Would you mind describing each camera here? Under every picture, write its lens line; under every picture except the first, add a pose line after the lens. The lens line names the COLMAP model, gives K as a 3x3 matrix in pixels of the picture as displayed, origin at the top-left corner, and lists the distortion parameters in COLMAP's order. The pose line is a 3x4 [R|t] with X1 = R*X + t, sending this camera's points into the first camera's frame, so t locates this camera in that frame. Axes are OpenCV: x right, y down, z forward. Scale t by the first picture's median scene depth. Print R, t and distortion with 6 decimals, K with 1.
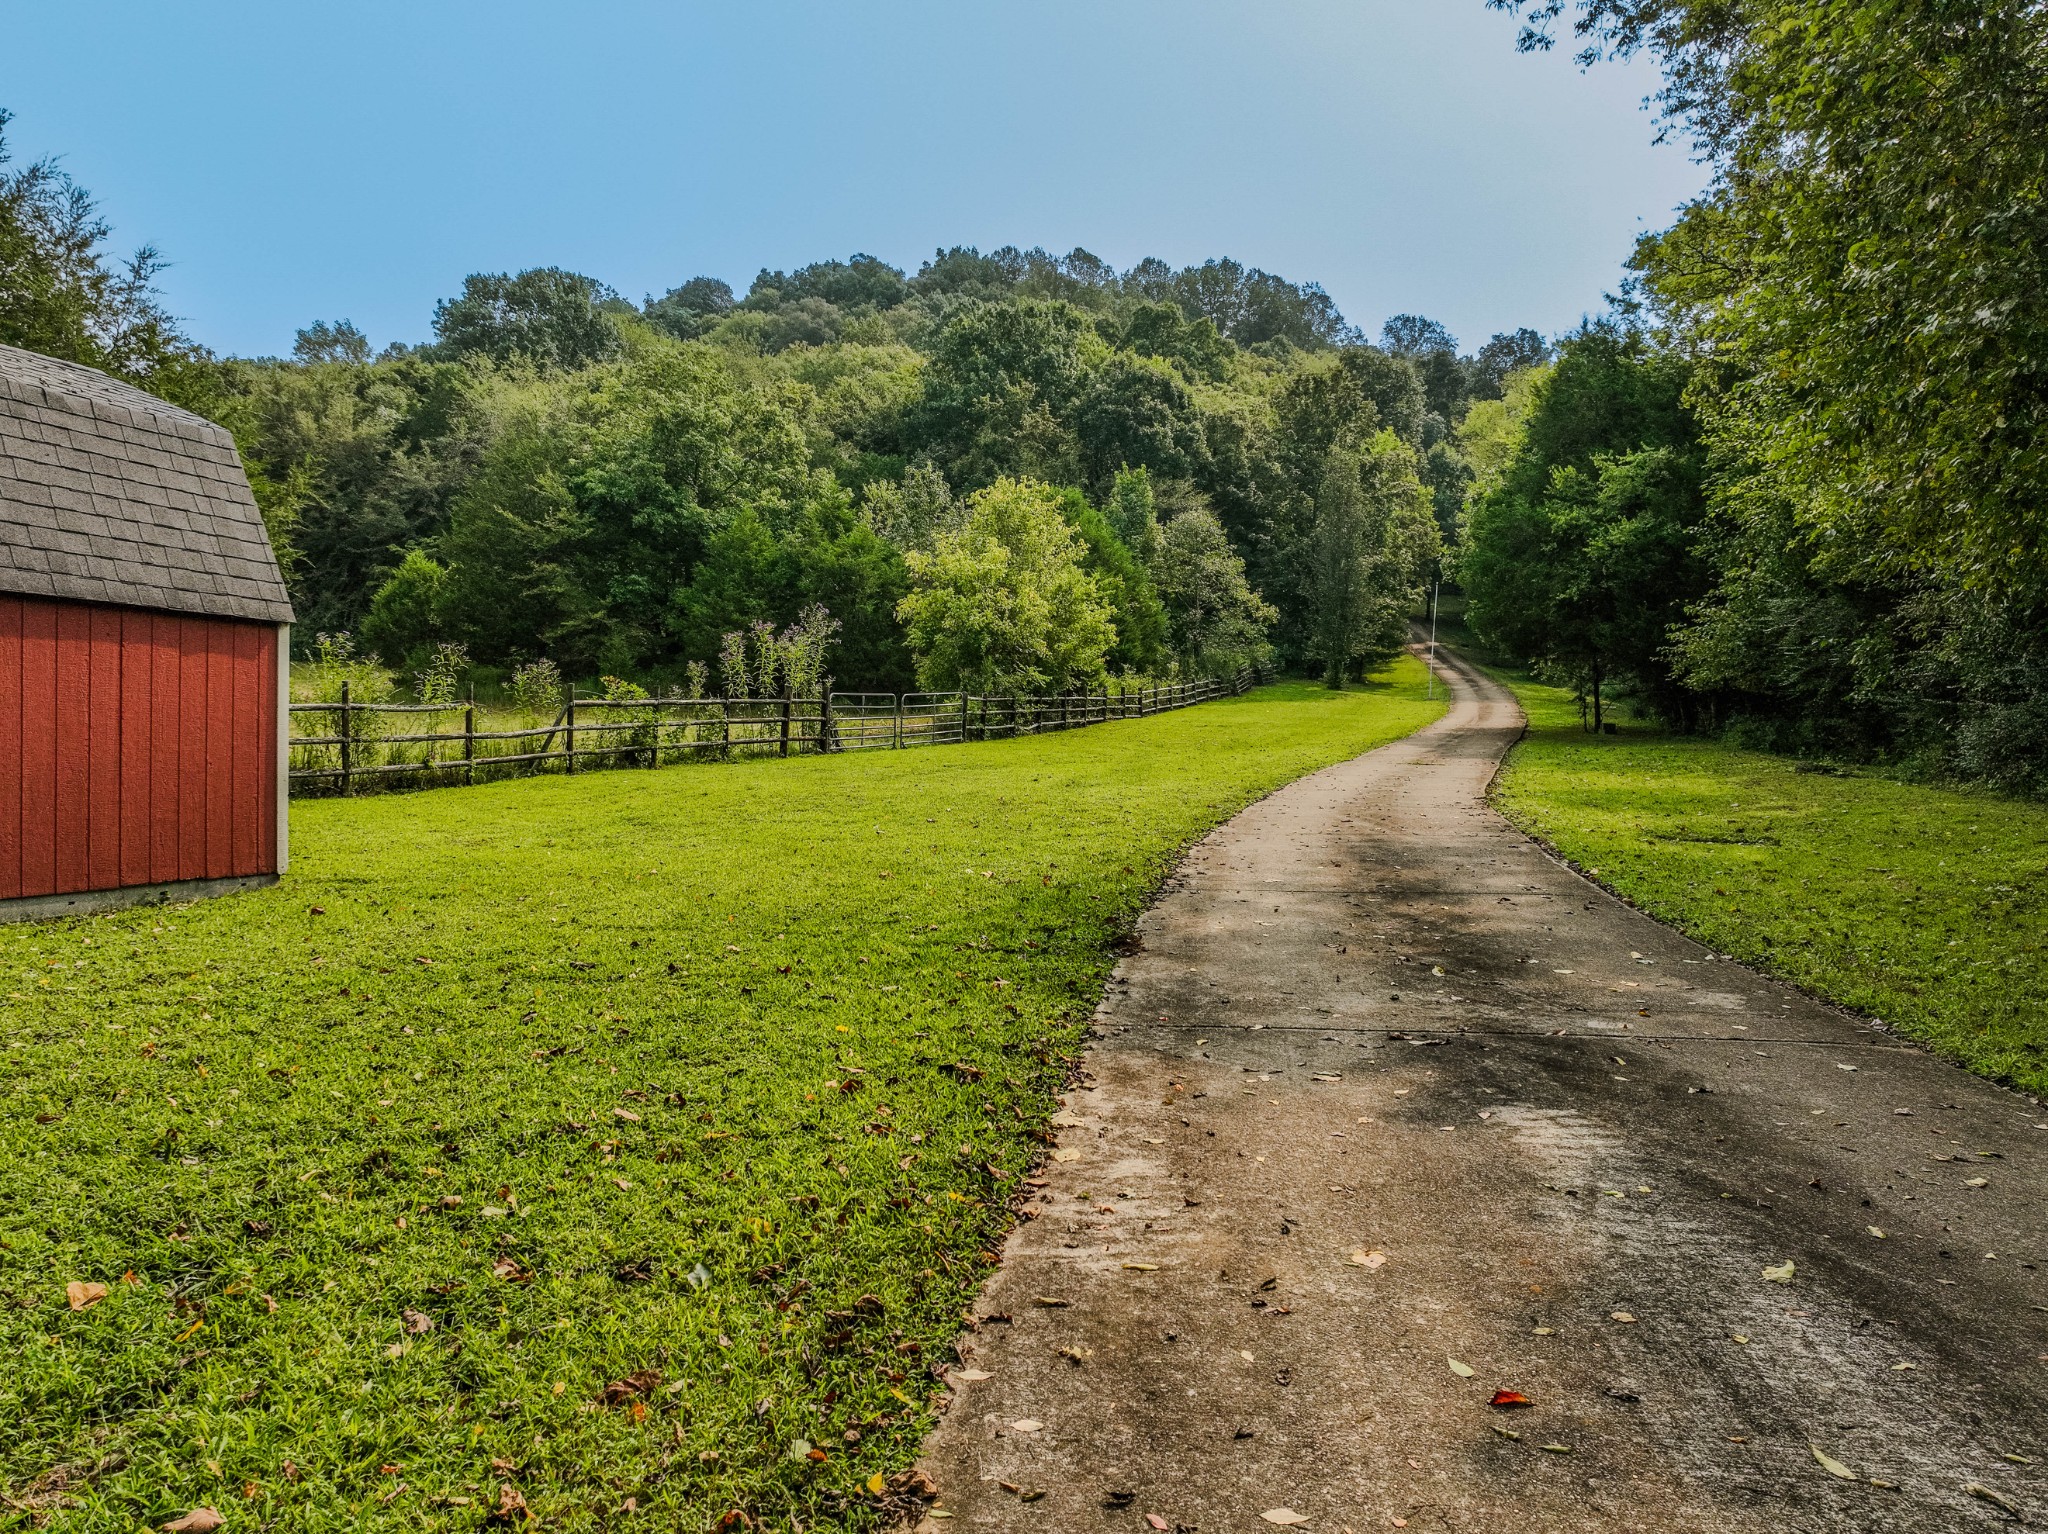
lens RADIAL K [[1472.4, 0, 1024.0], [0, 1472.4, 767.0], [0, 0, 1]] dist [0.014818, 0.004767]
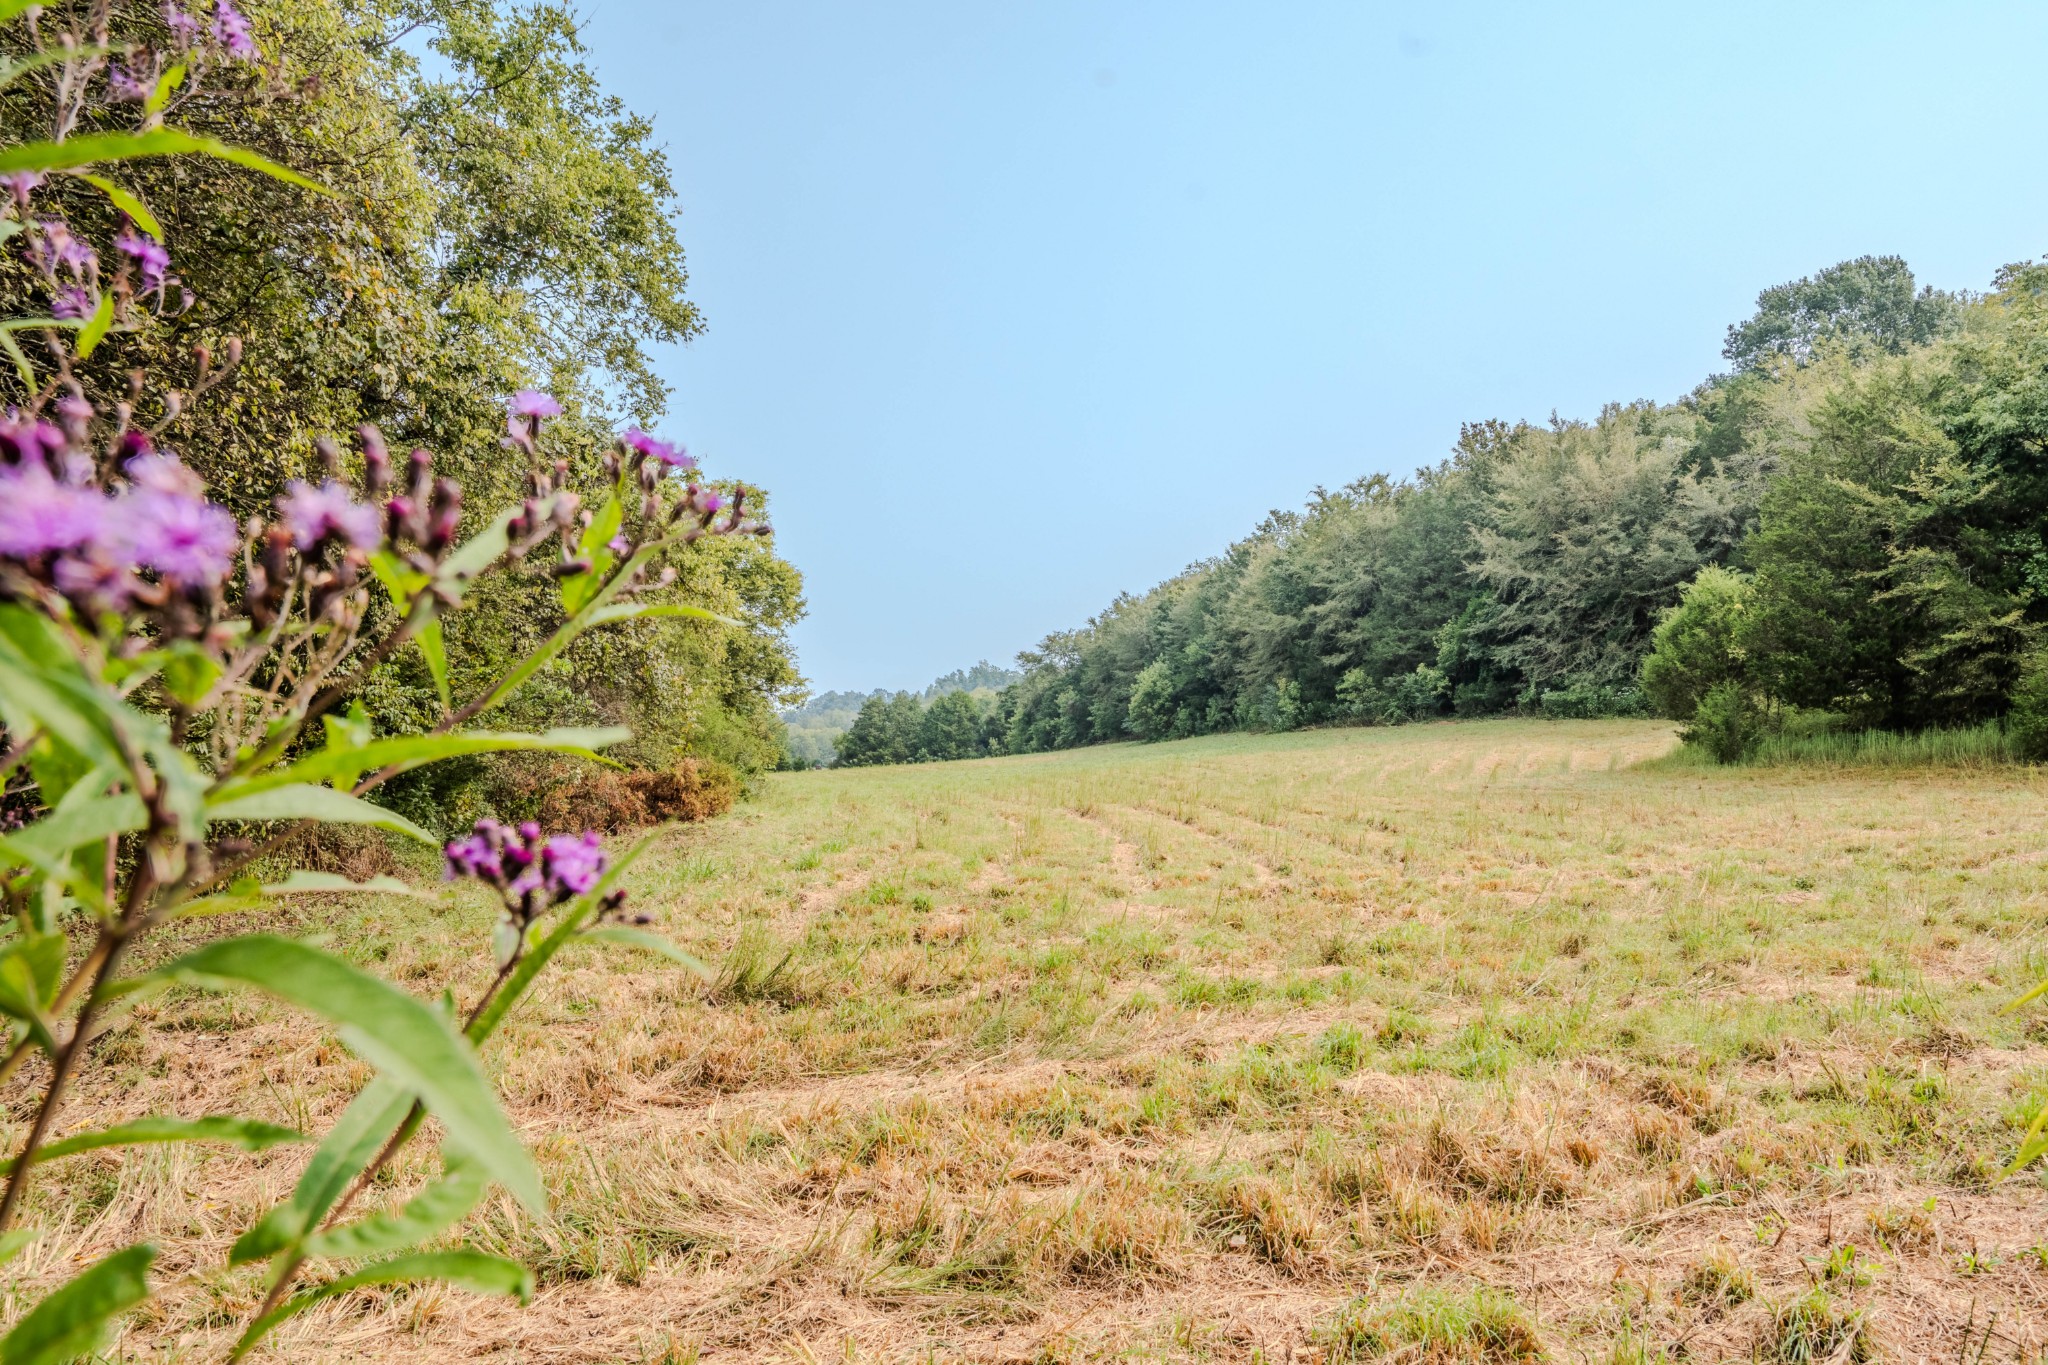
lens RADIAL K [[1332.7, 0, 1078.3], [0, 1332.7, 729.7], [0, 0, 1]] dist [-0.003154, 0.005419]
pose [[0.672551, -0.036860, -0.739133, -0.083155], [-0.010115, 0.998208, -0.058984, -0.011437], [0.739982, 0.047146, 0.670972, 0.199419]]
